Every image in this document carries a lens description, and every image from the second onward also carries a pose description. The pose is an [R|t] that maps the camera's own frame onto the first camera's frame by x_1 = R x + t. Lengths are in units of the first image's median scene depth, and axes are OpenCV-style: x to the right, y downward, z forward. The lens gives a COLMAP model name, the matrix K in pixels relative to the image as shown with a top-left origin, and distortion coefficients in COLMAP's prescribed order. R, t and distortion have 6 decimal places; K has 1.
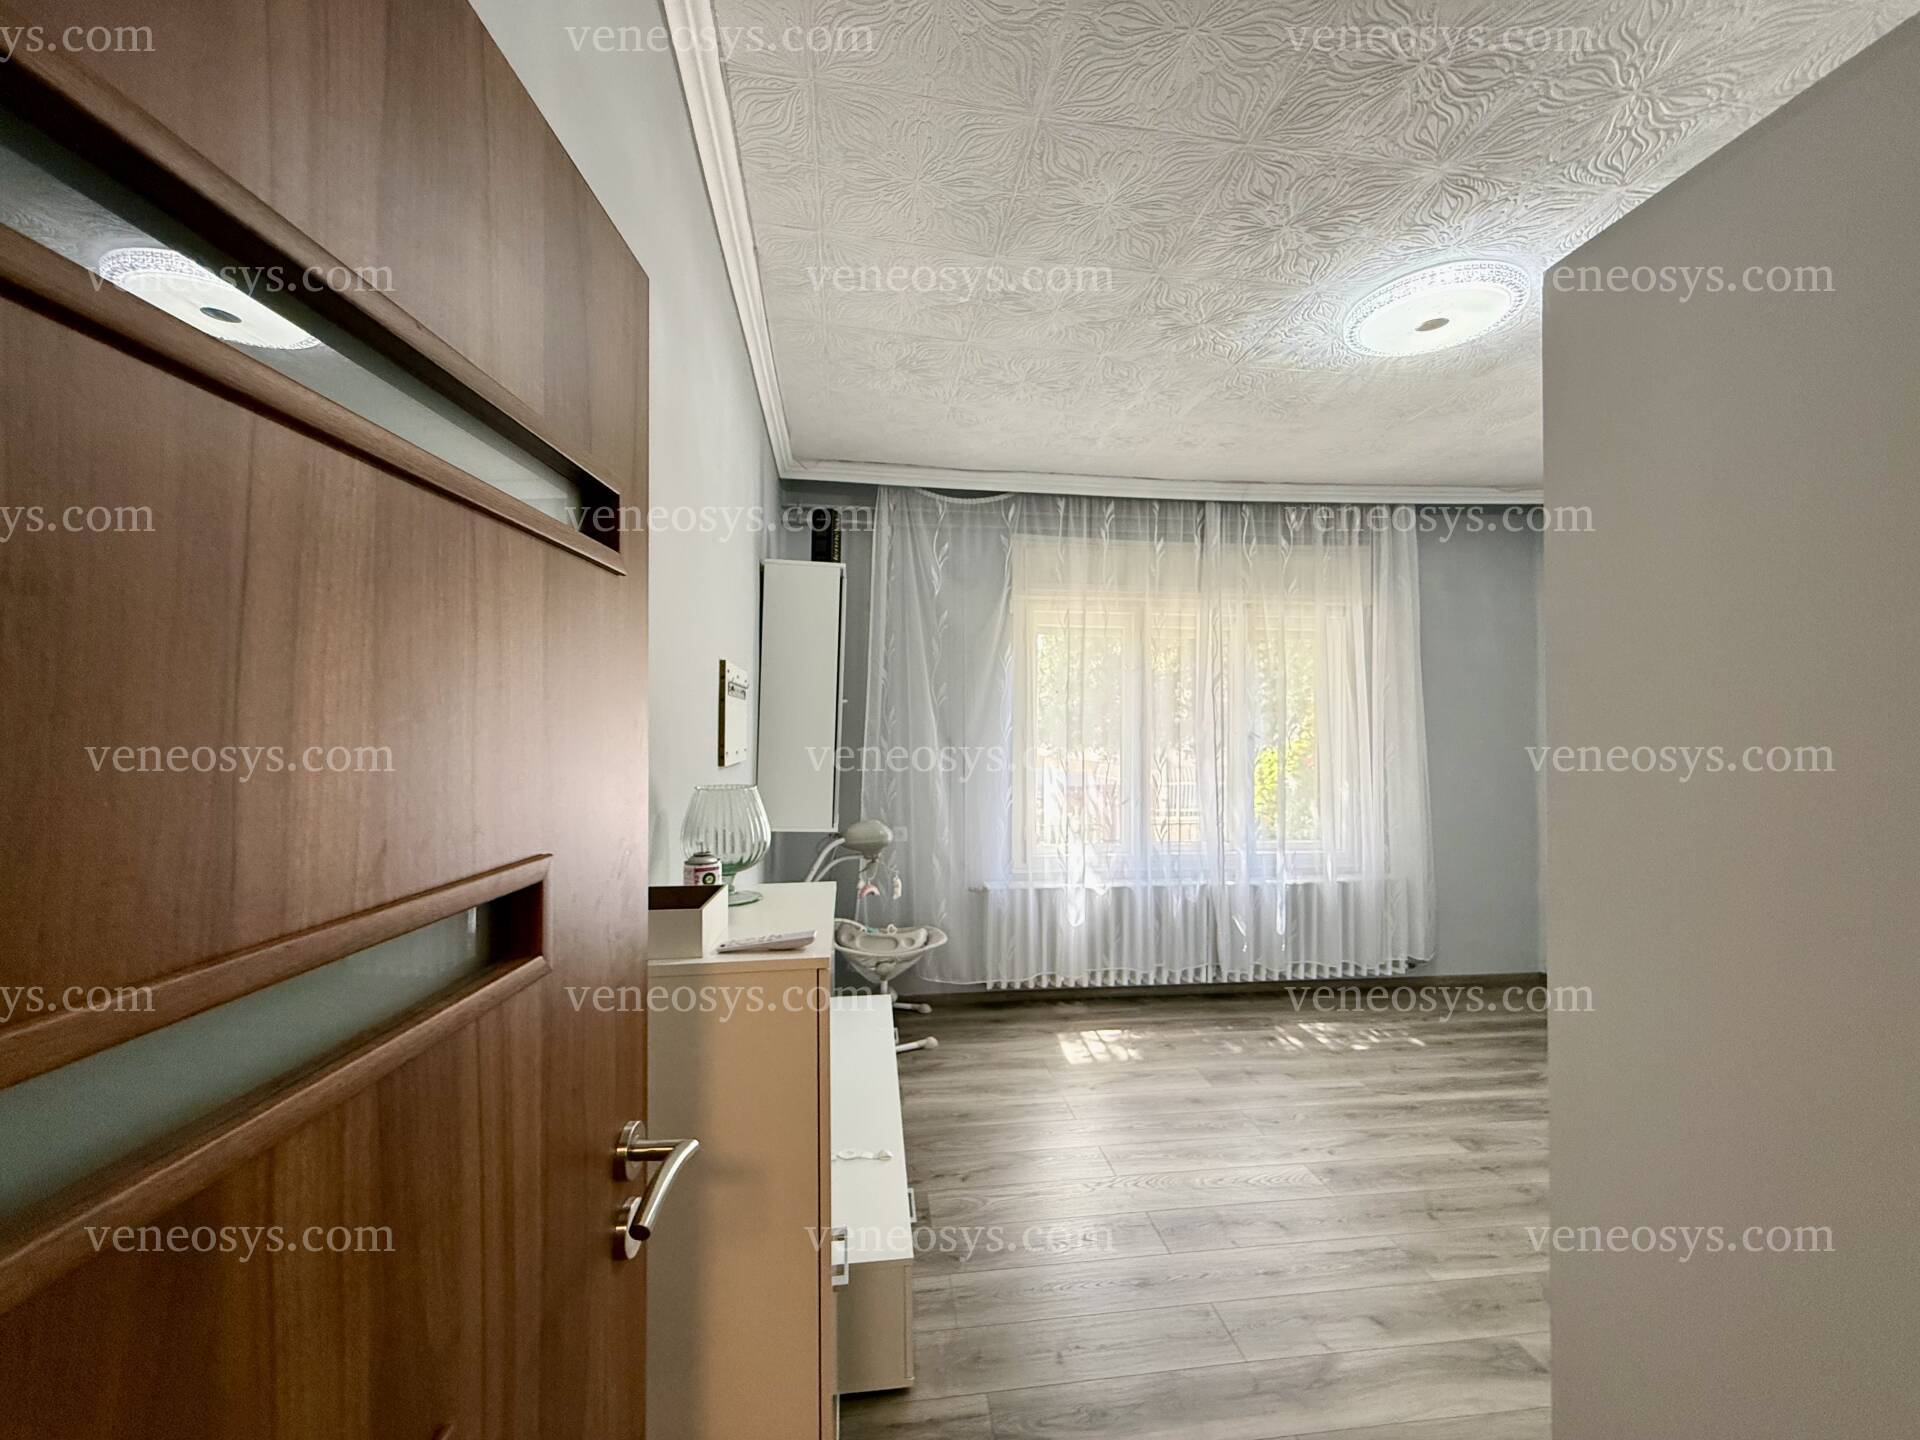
lens RADIAL K [[767.7, 0, 957.5], [0, 767.7, 723.4], [0, 0, 1]] dist [-0.000622, -0.000156]
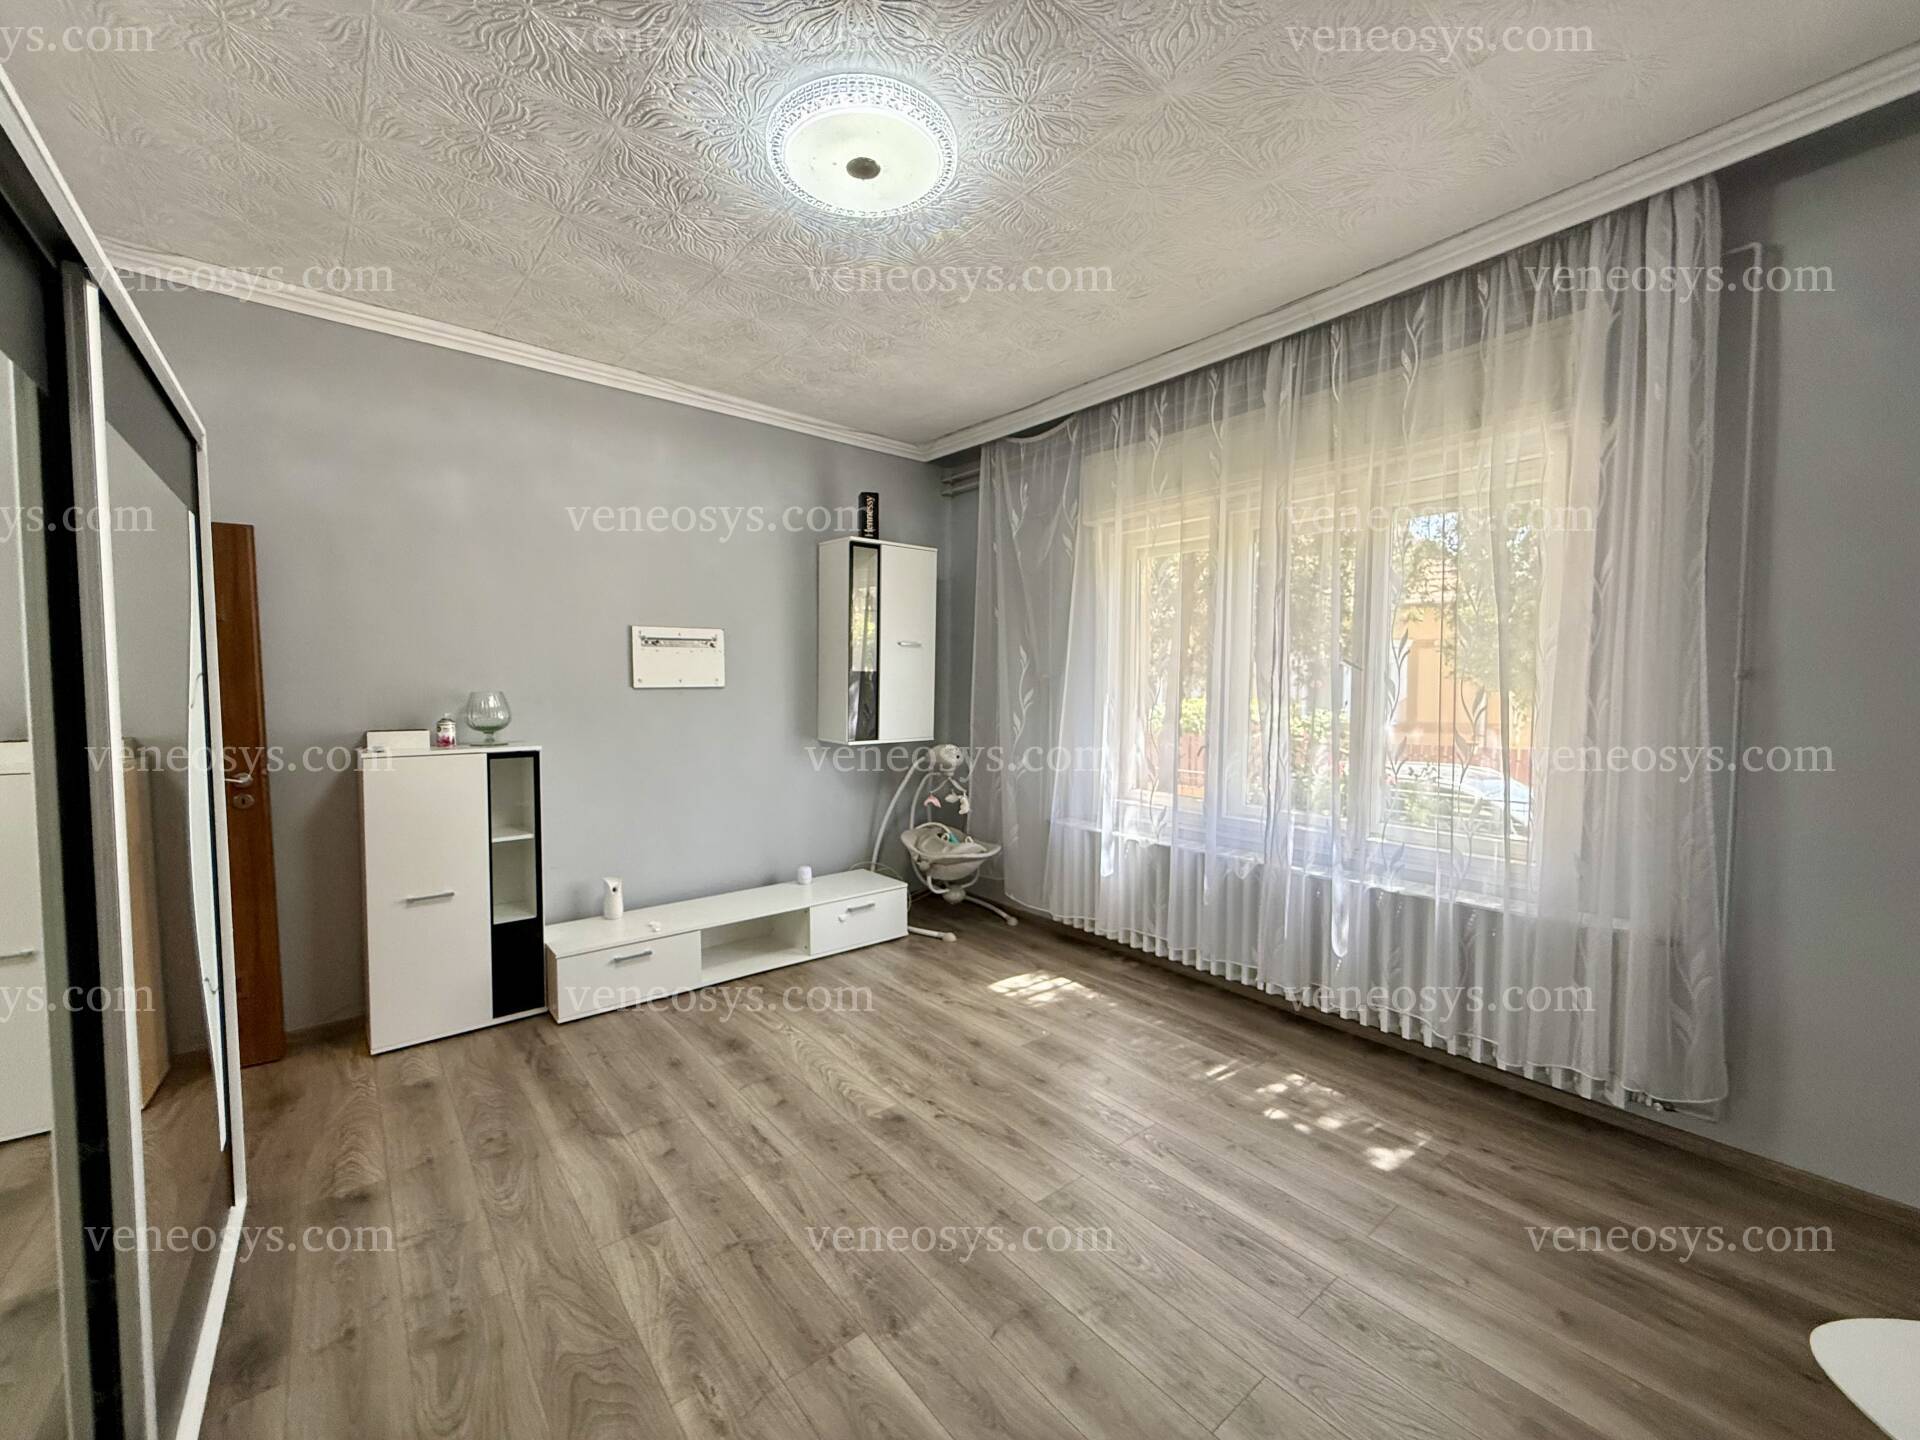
lens RADIAL K [[767.7, 0, 957.5], [0, 767.7, 723.4], [0, 0, 1]] dist [-0.000622, -0.000156]
pose [[0.541369, 0.044447, -0.839610, 0.833975], [0.013993, 0.997987, 0.061853, 0.020988], [0.840669, -0.045234, 0.539657, 0.361224]]
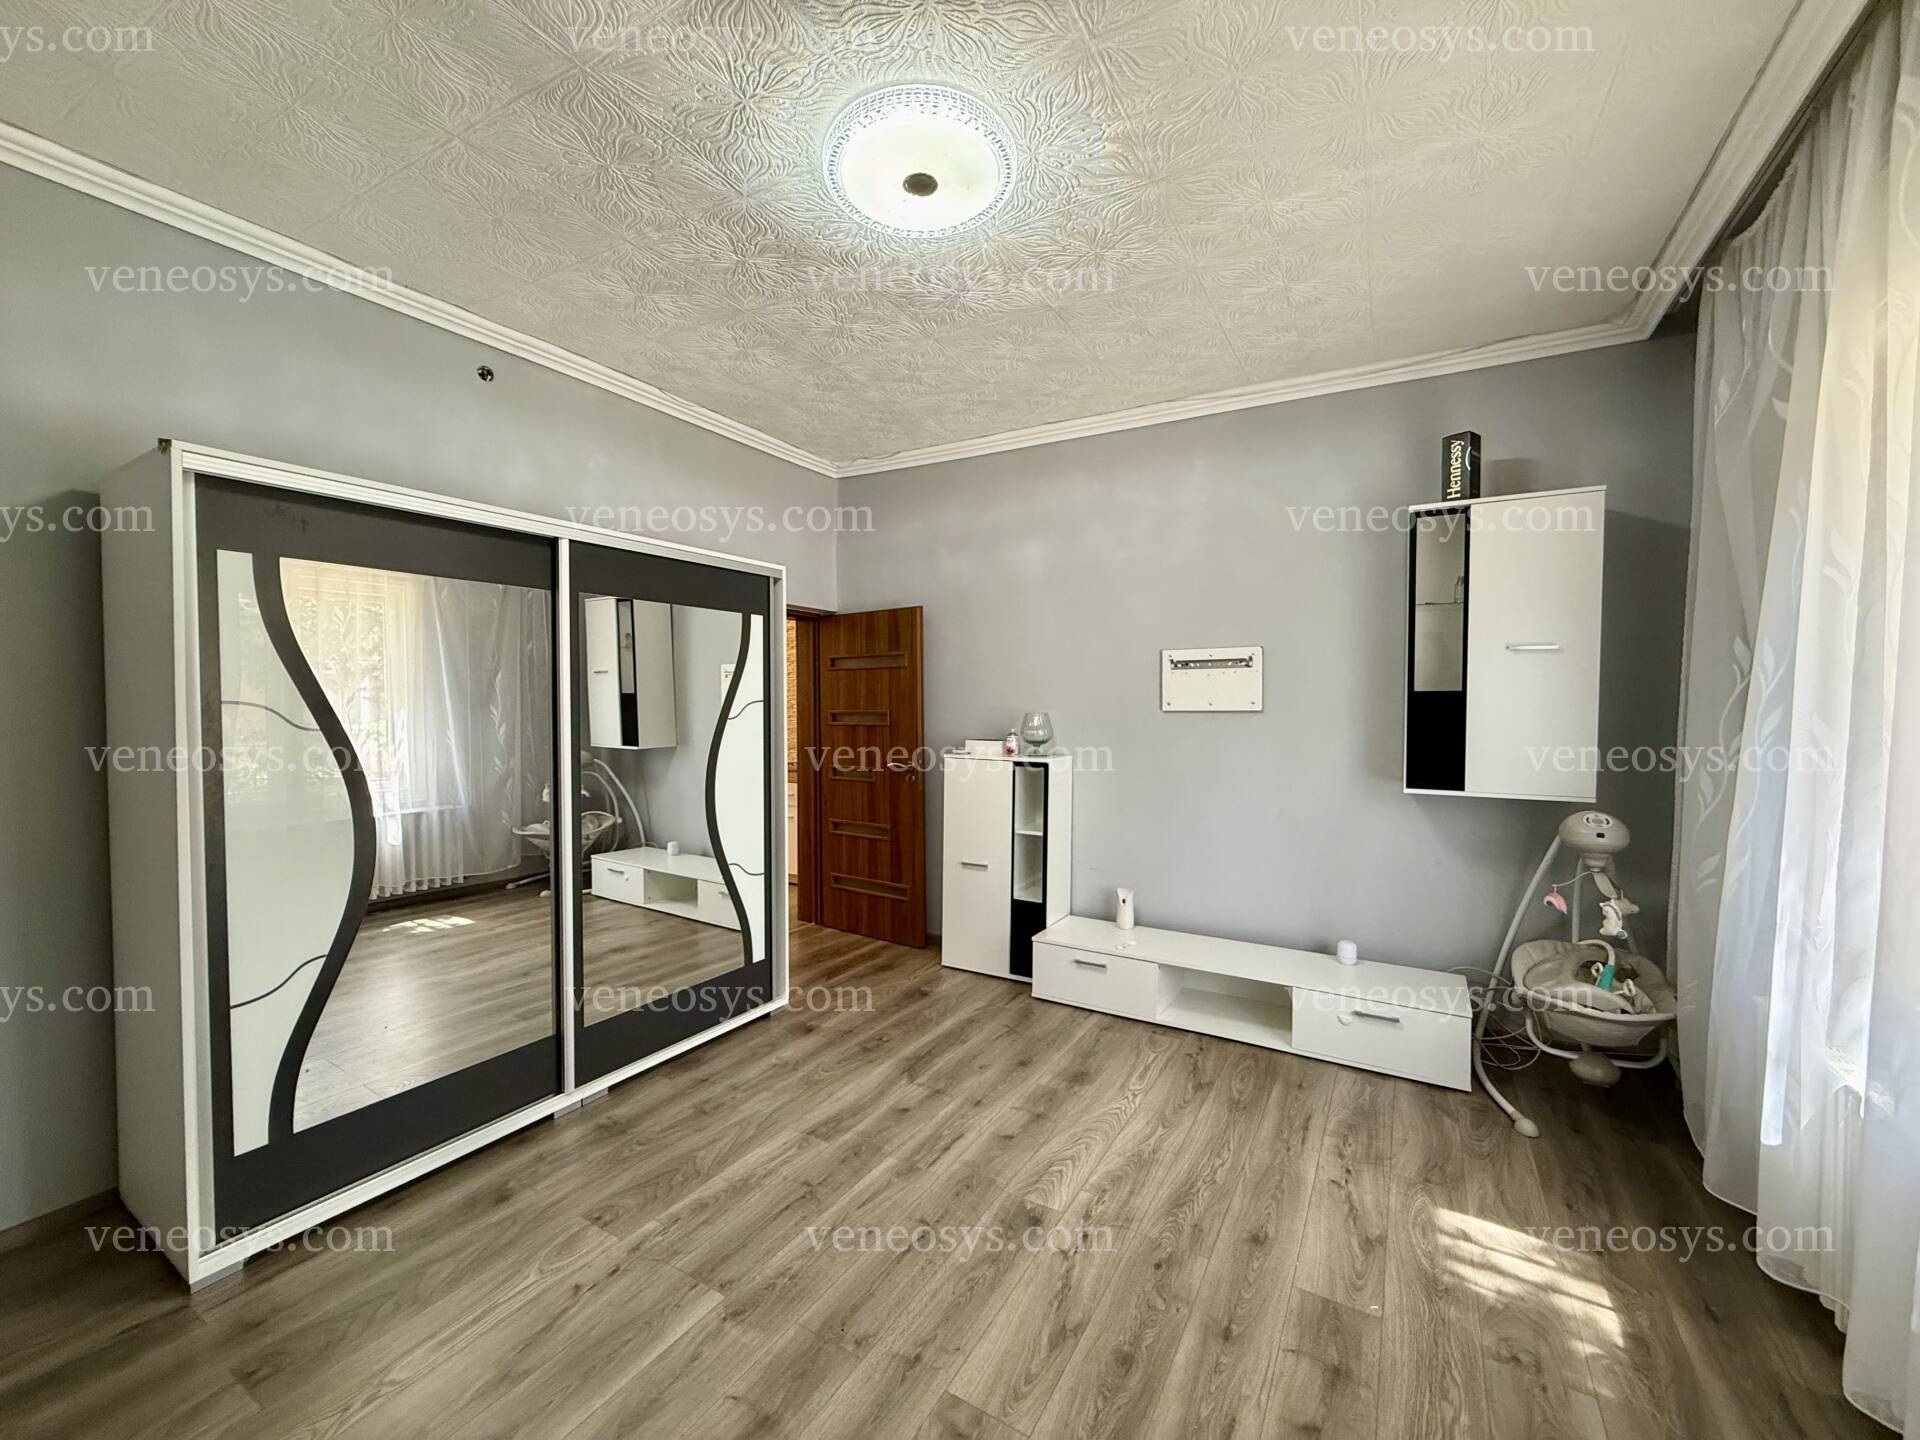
lens RADIAL K [[765.9, 0, 956.4], [0, 765.9, 722.4], [0, 0, 1]] dist [-0.002411, -0.000128]
pose [[-0.606155, 0.021223, -0.795064, 0.746786], [0.012187, 0.999774, 0.017396, 0.024872], [0.795253, 0.000855, -0.606276, 0.907226]]
